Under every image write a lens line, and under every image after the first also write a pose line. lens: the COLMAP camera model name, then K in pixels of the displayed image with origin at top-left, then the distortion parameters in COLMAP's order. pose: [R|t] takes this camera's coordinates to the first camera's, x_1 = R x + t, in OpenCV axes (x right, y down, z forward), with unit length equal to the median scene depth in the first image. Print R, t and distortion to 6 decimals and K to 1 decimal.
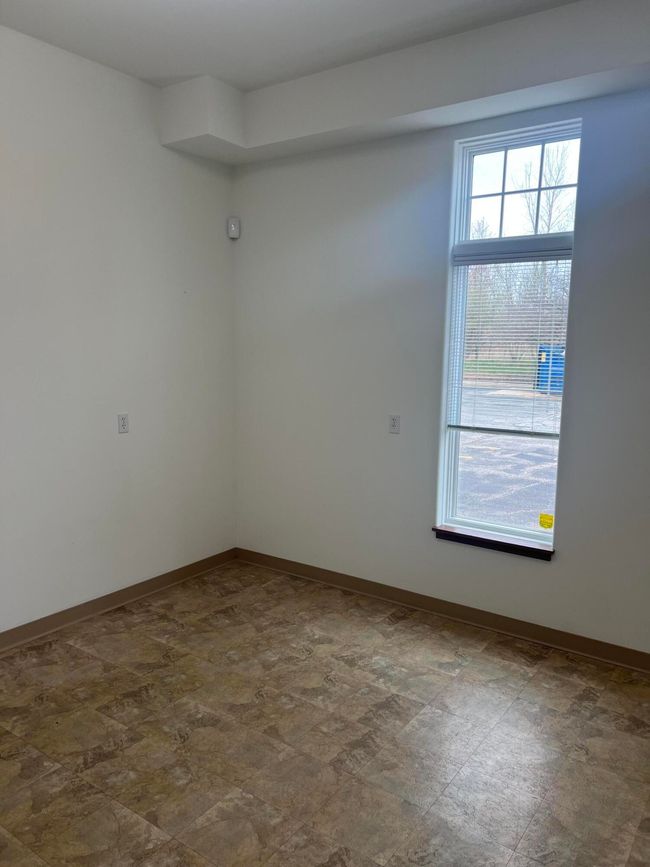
lens RADIAL K [[657.8, 0, 325.0], [0, 657.8, 433.5], [0, 0, 1]] dist [0.039917, -0.048236]
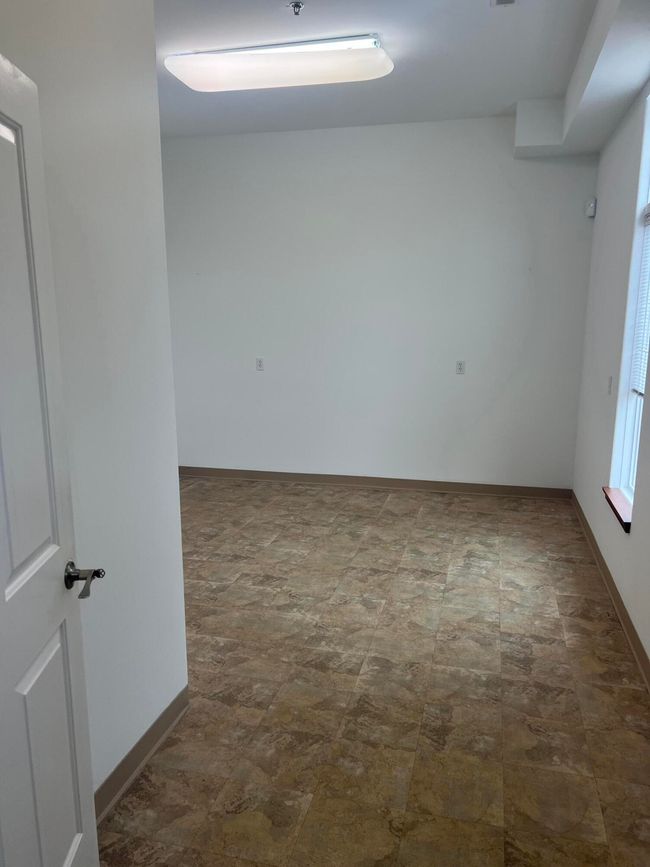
lens RADIAL K [[657.8, 0, 325.0], [0, 657.8, 433.5], [0, 0, 1]] dist [0.039917, -0.048236]
pose [[0.359125, 0.157539, -0.919897, 1.113404], [-0.125775, 0.984828, 0.119557, -0.009300], [0.924776, 0.072764, 0.373491, 0.243567]]
